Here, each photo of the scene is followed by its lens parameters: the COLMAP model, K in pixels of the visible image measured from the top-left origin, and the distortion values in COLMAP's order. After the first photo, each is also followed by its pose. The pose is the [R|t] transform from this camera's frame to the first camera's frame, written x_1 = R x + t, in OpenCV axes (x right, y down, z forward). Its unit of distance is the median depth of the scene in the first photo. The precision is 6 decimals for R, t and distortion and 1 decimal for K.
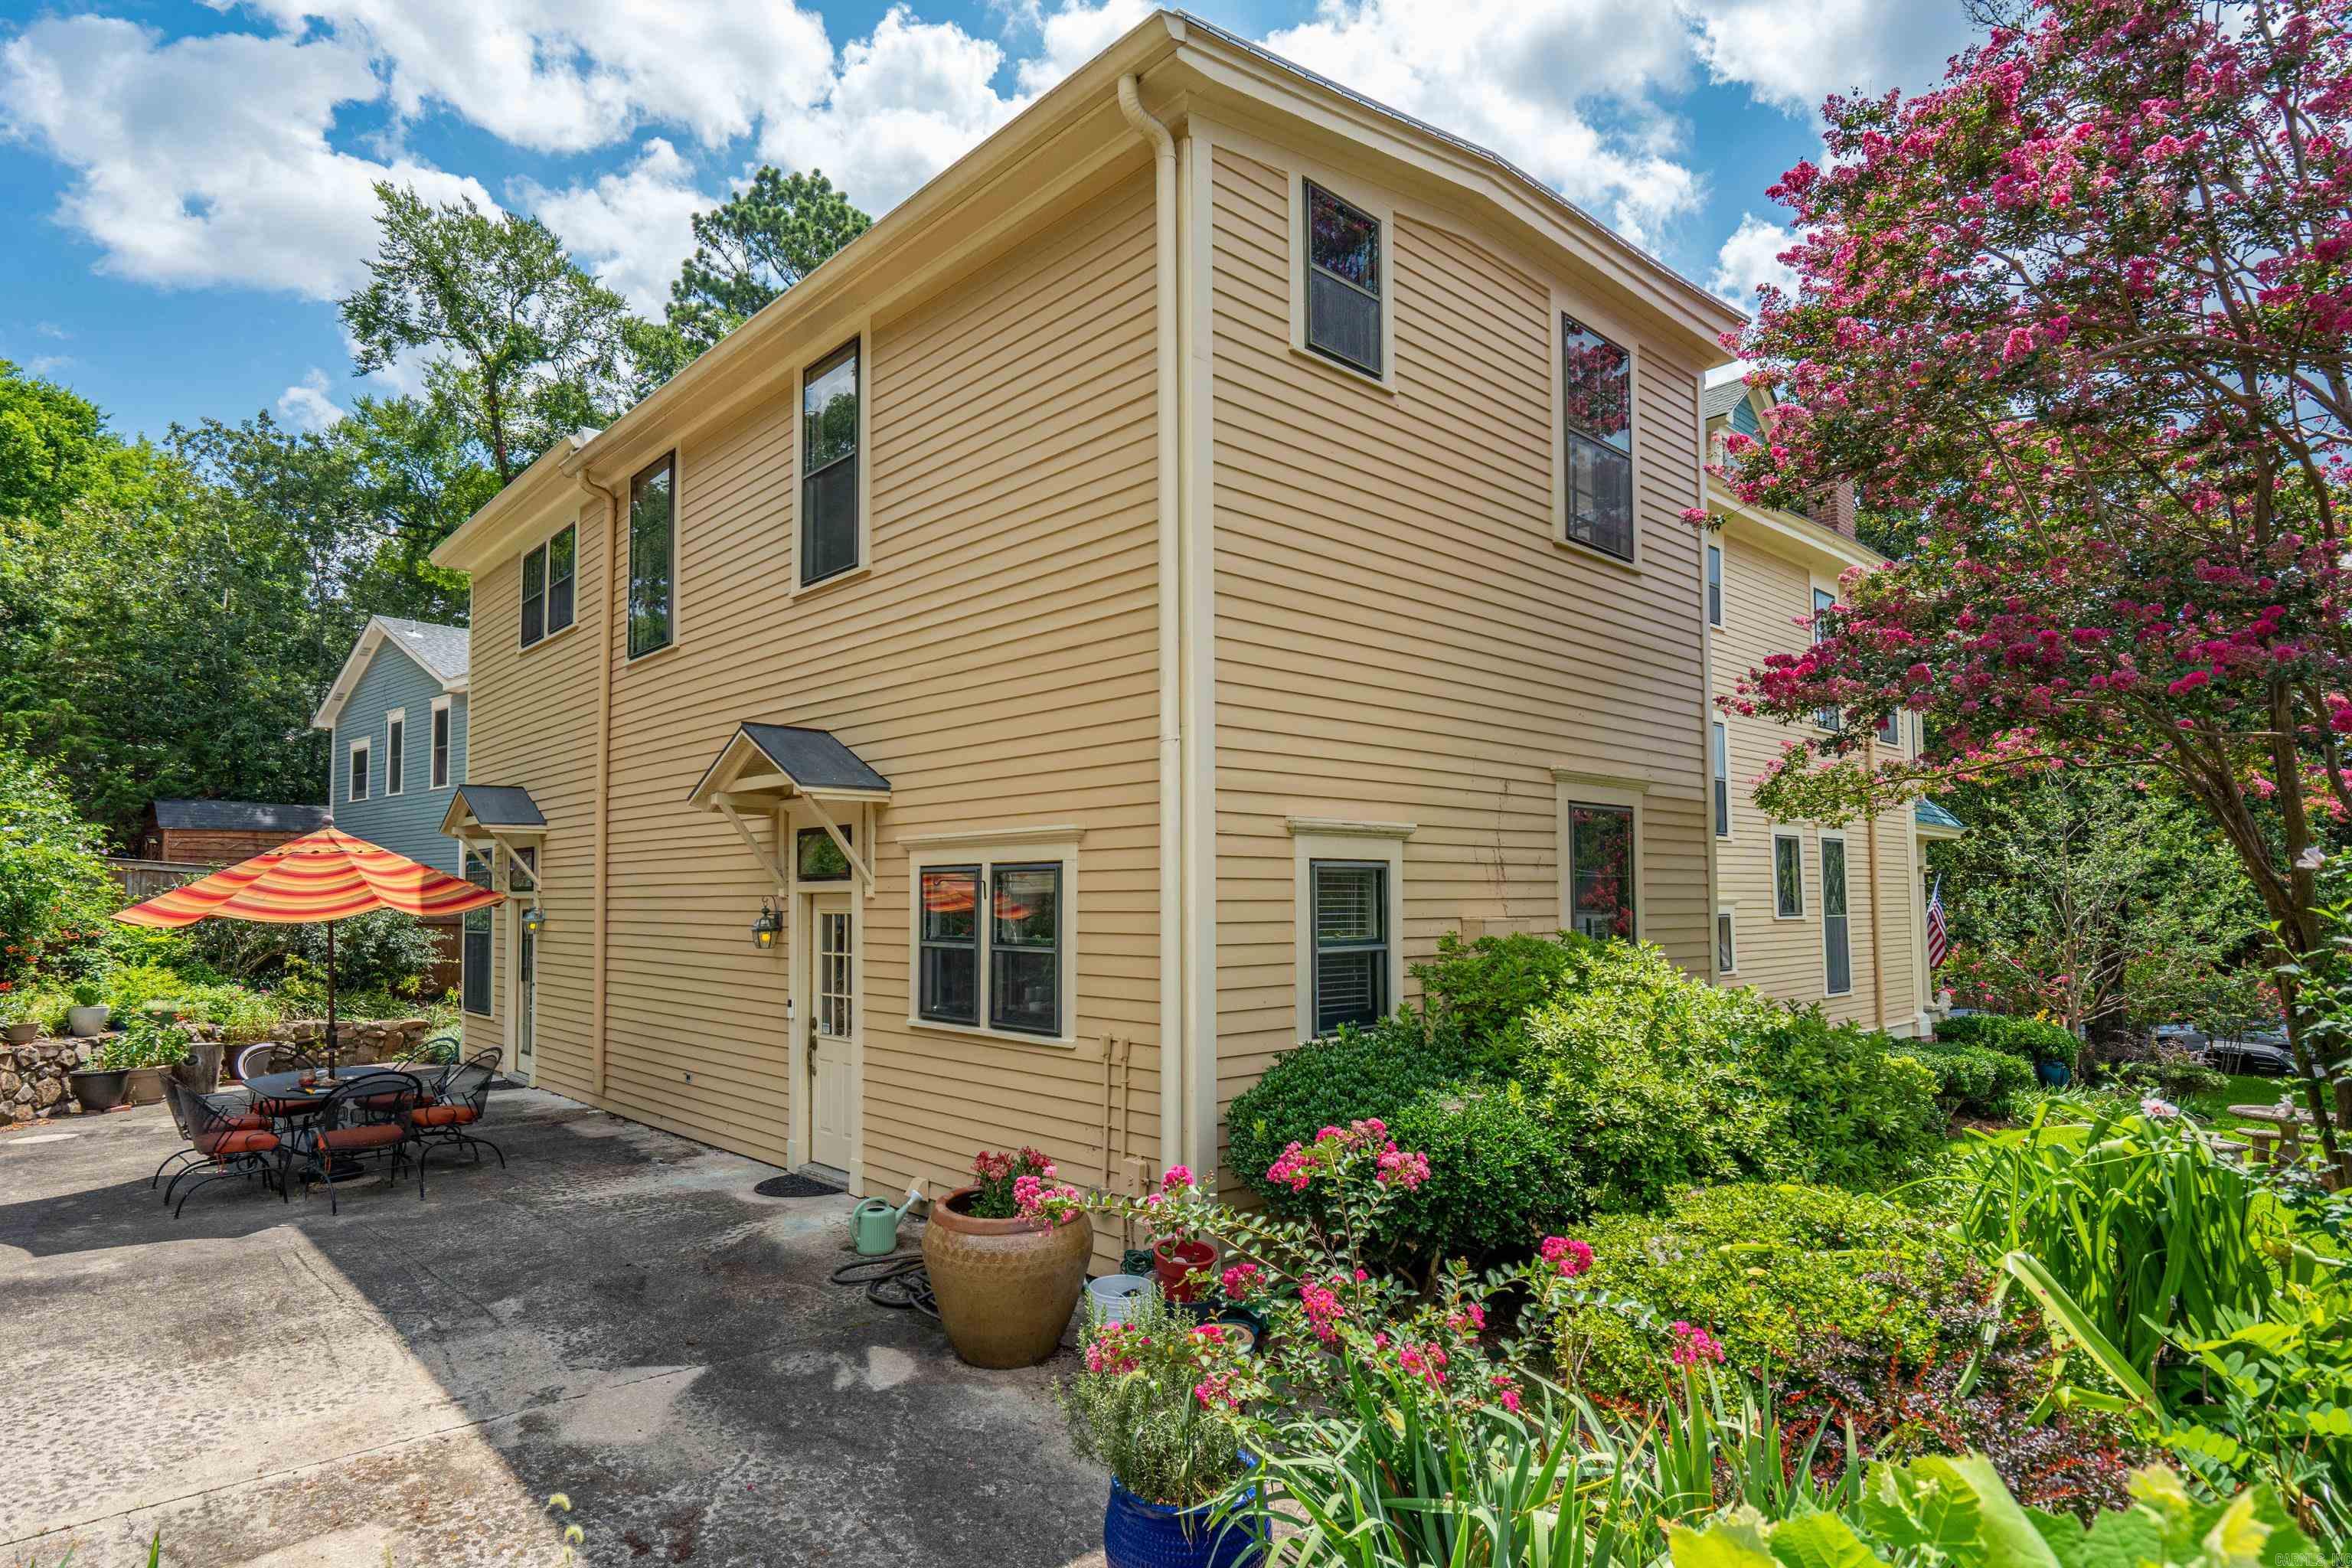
lens RADIAL K [[1285.0, 0, 1169.2], [0, 1285.0, 799.7], [0, 0, 1]] dist [-0.006946, 0.004566]
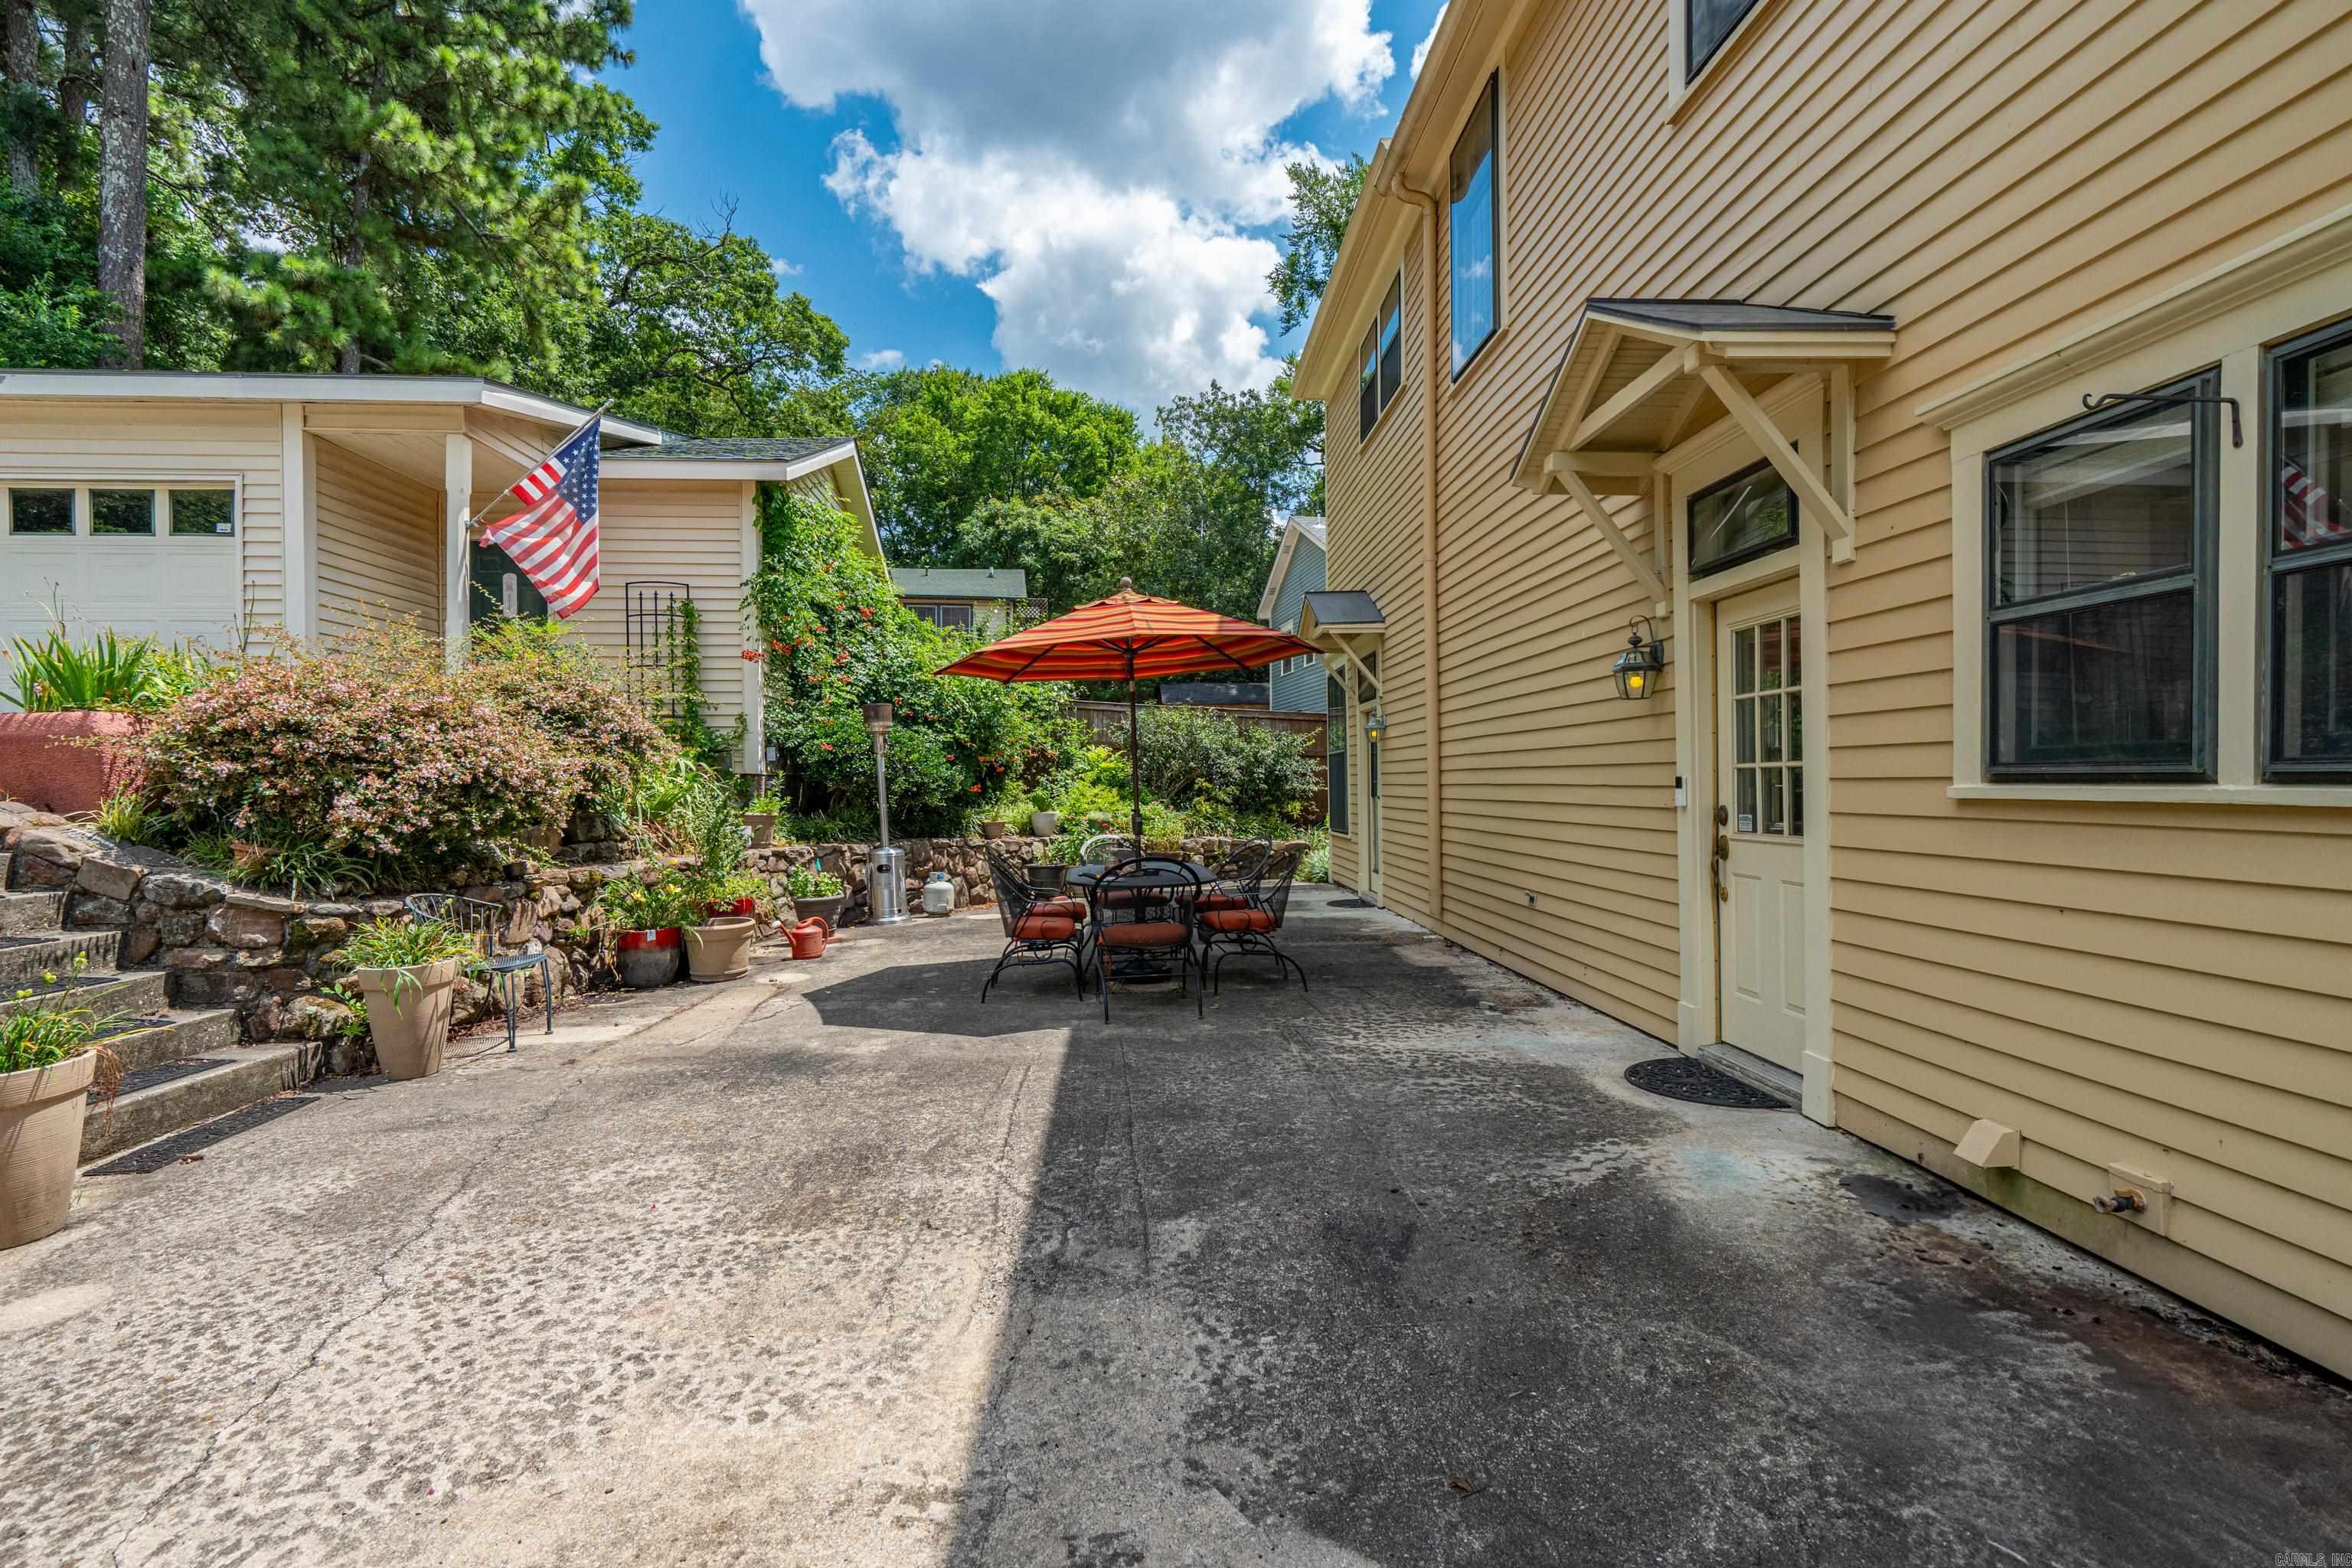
lens RADIAL K [[1146.8, 0, 1167.8], [0, 1146.8, 789.0], [0, 0, 1]] dist [-0.003680, 0.003454]
pose [[0.770440, 0.008846, -0.637452, -0.136704], [0.049687, 0.996029, 0.073875, 0.110544], [0.635574, -0.088589, 0.766941, 0.431551]]
